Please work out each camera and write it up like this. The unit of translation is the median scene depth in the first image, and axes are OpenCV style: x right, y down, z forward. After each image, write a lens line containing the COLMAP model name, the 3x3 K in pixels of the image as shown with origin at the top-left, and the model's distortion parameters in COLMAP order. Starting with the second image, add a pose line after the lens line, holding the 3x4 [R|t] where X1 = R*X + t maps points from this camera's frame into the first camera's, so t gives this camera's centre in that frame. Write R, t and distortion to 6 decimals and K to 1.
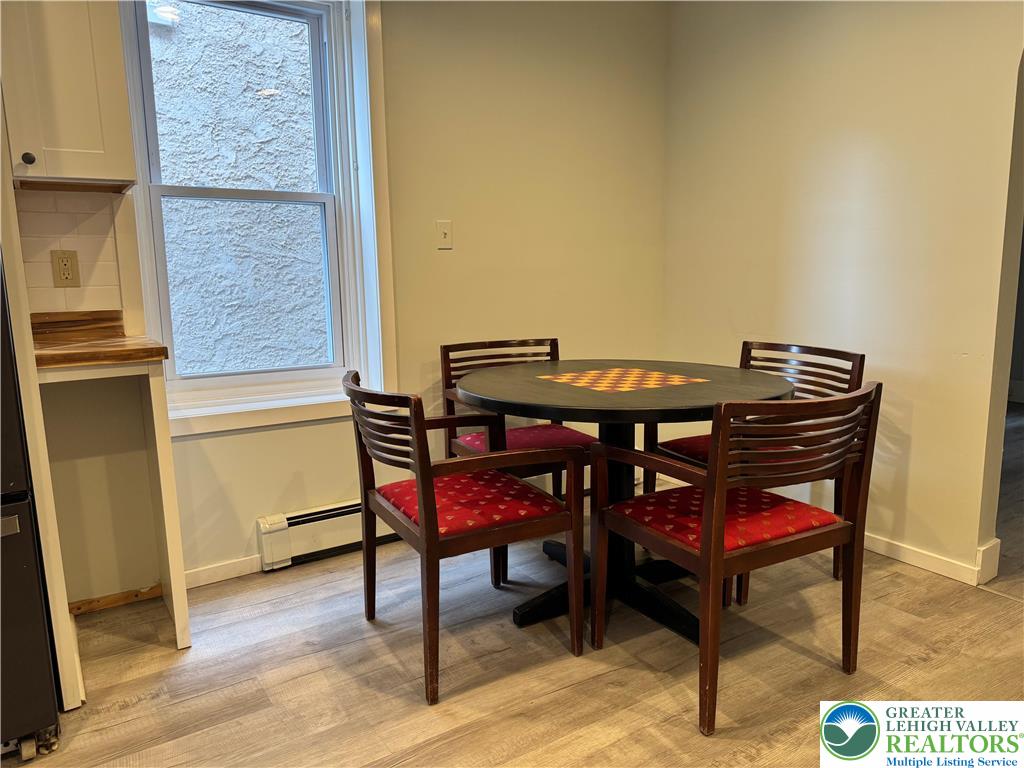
lens RADIAL K [[729.6, 0, 508.4], [0, 729.6, 386.9], [0, 0, 1]] dist [0.031217, -0.004176]
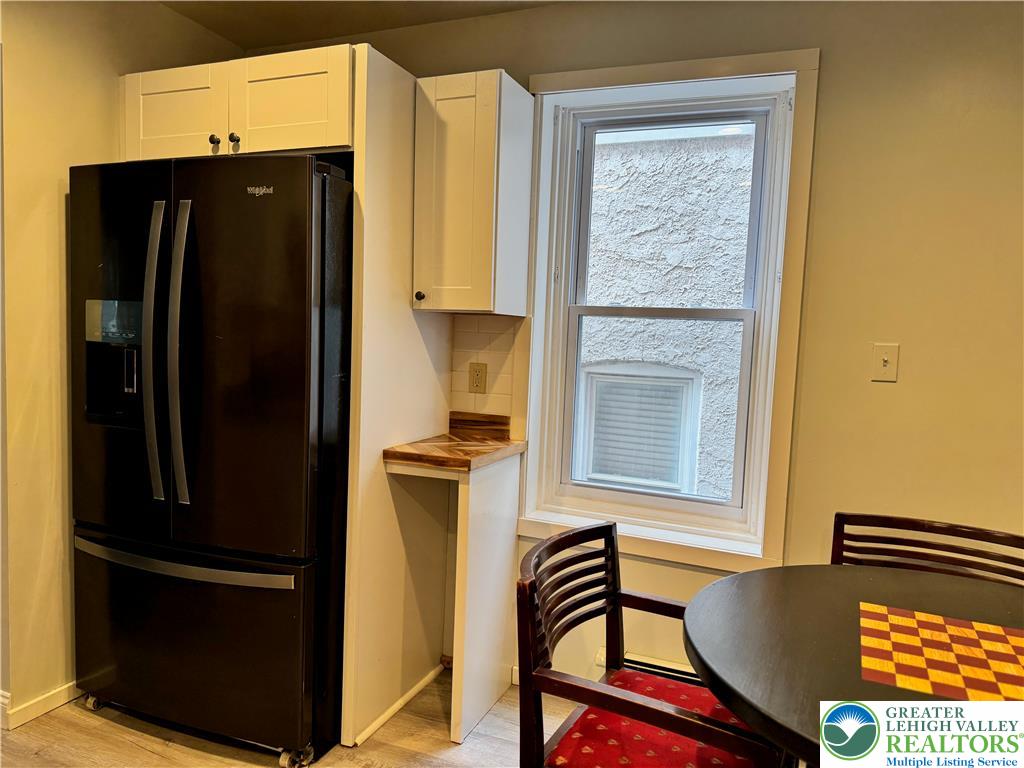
lens RADIAL K [[729.6, 0, 508.5], [0, 729.6, 379.8], [0, 0, 1]] dist [0.031217, -0.004176]
pose [[0.551164, 0.089361, -0.829598, 0.403832], [-0.177173, 0.984110, -0.011705, -0.148902], [0.815370, 0.153434, 0.558239, 0.370800]]
